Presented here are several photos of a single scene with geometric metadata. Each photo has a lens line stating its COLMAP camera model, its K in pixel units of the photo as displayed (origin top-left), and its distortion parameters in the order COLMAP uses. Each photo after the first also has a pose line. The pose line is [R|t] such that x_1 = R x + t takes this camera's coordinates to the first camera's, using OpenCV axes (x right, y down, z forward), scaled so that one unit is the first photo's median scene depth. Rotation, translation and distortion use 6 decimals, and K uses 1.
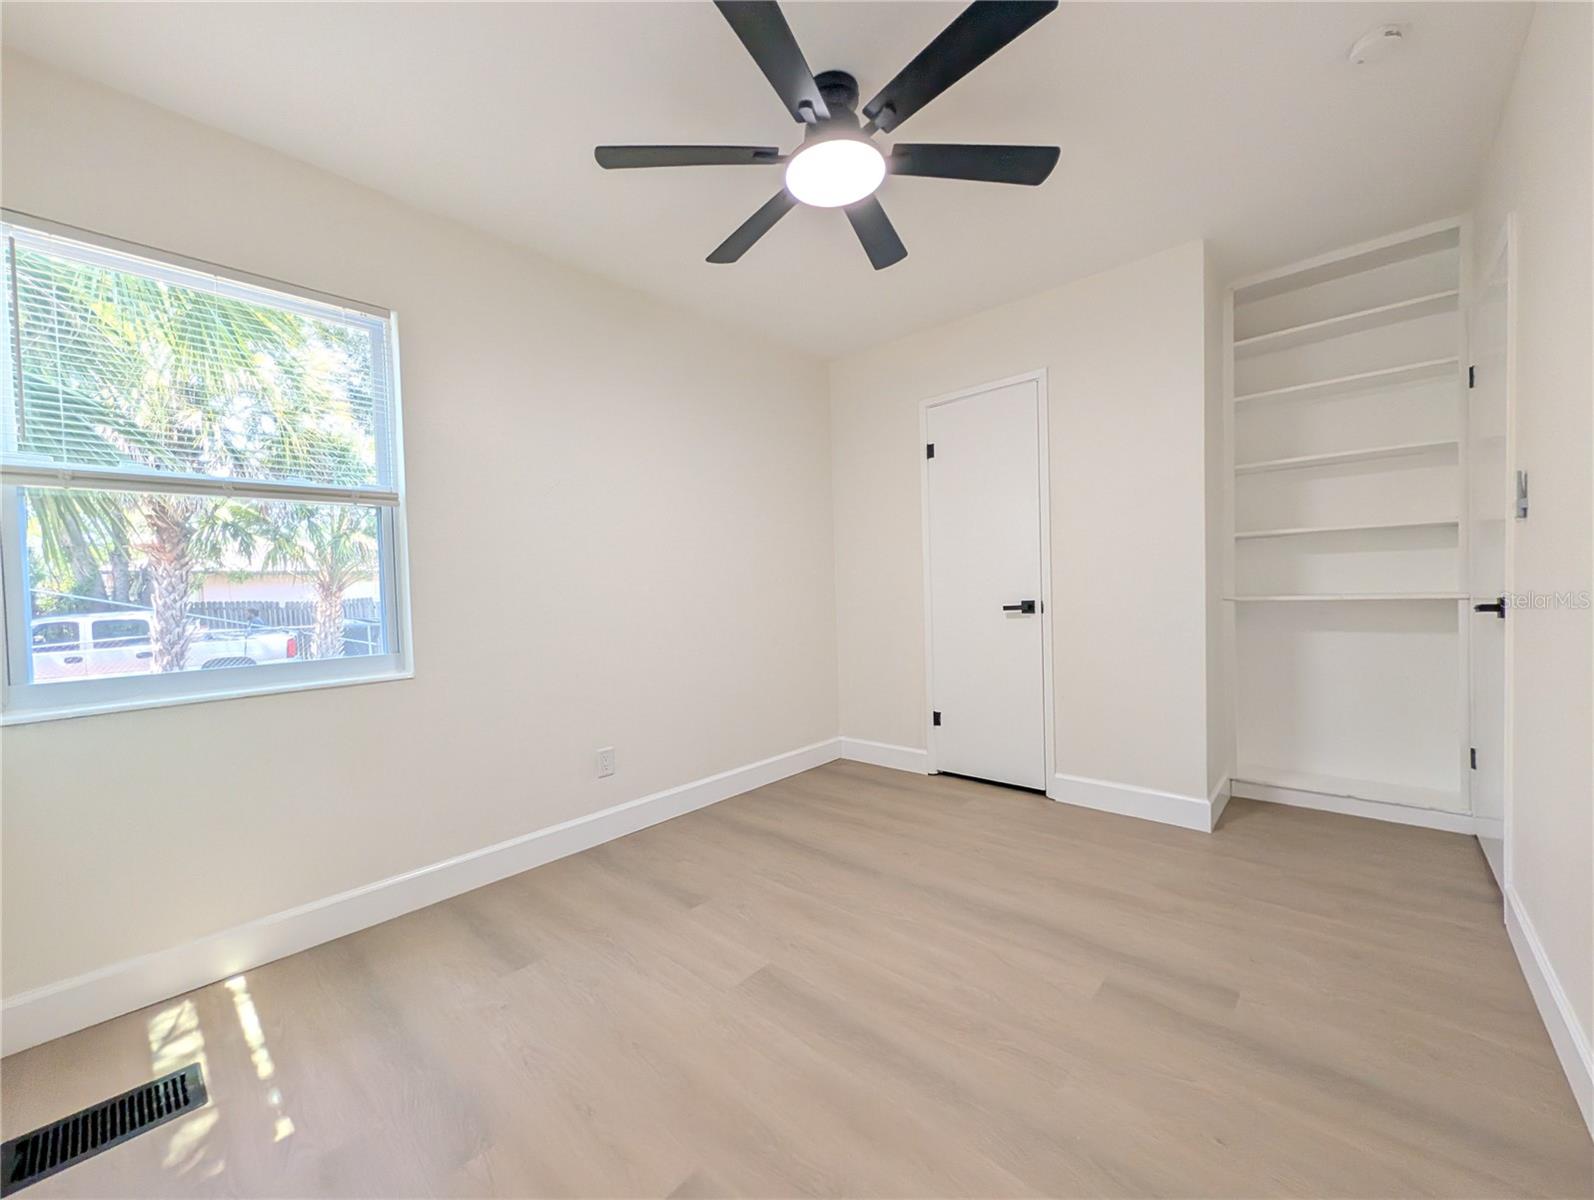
lens RADIAL K [[624.6, 0, 797.8], [0, 624.6, 608.3], [0, 0, 1]] dist [-0.001354, 0.000340]
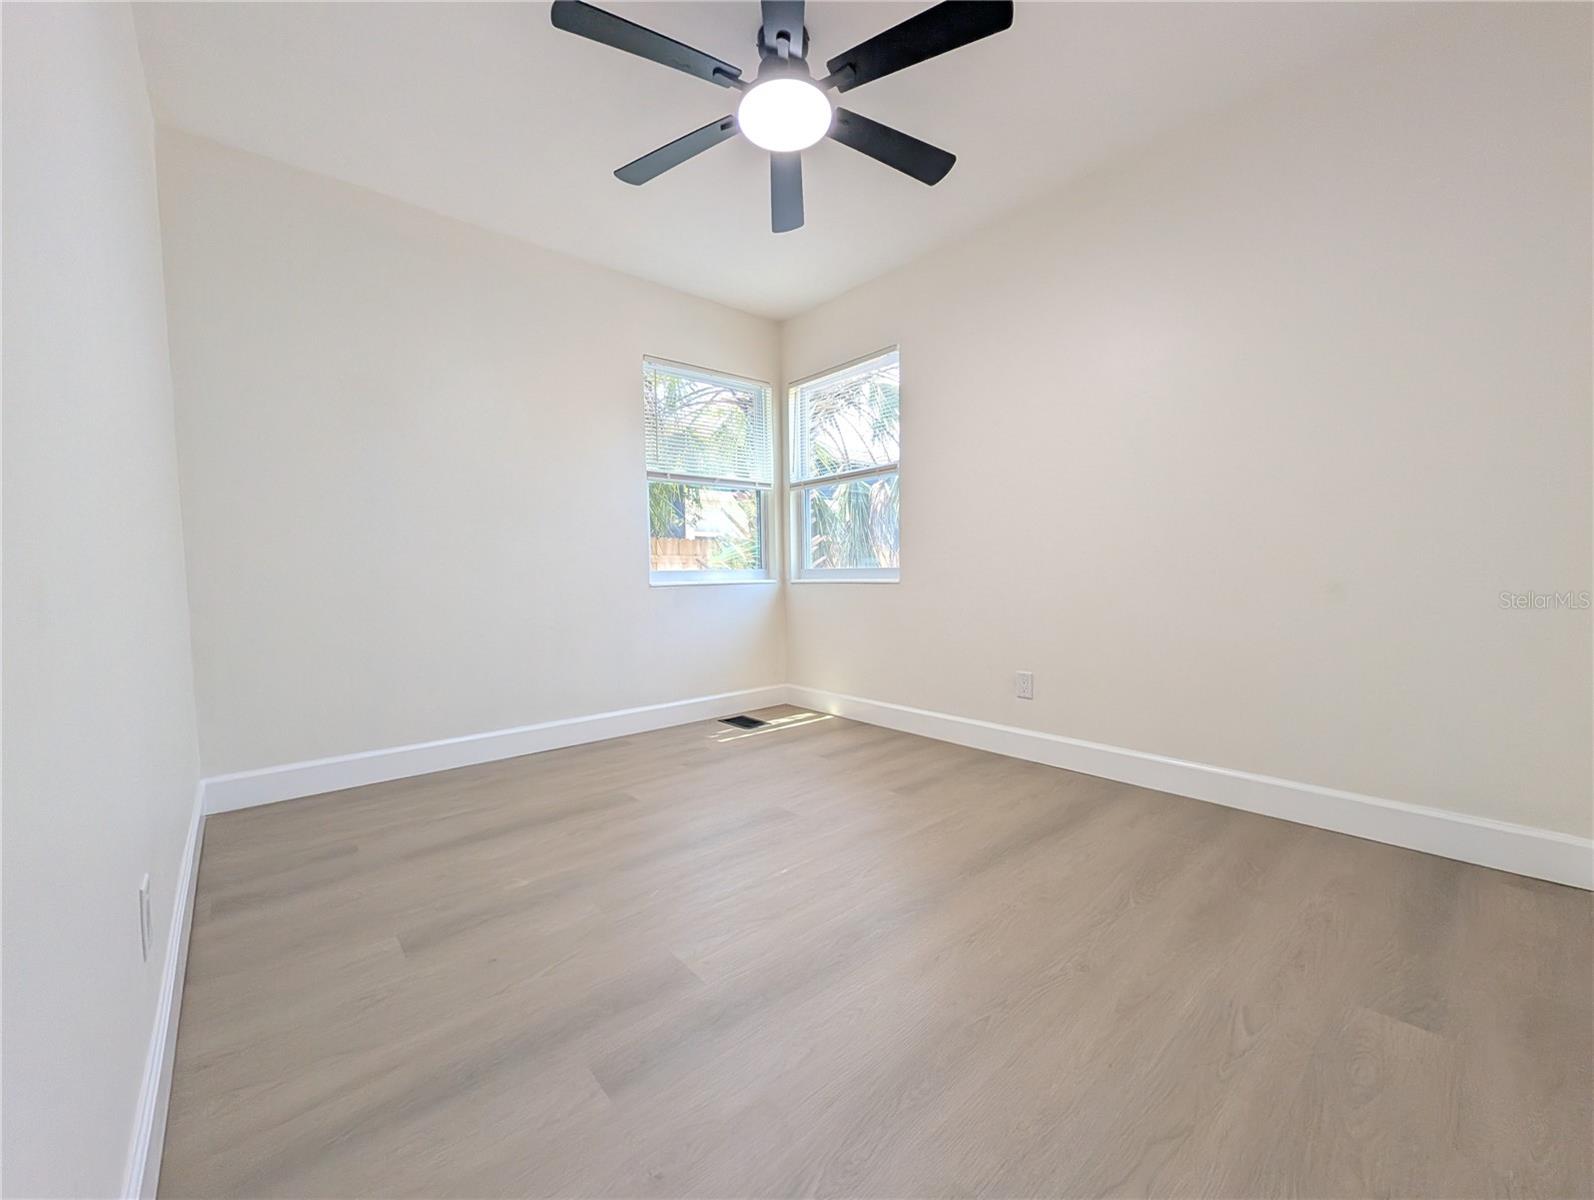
lens RADIAL K [[624.6, 0, 797.8], [0, 624.6, 608.3], [0, 0, 1]] dist [-0.001354, 0.000340]
pose [[-0.120231, 0.091468, -0.988523, 0.910210], [-0.008918, 0.995607, 0.093208, 0.030673], [0.992706, 0.020022, -0.118887, 0.897244]]
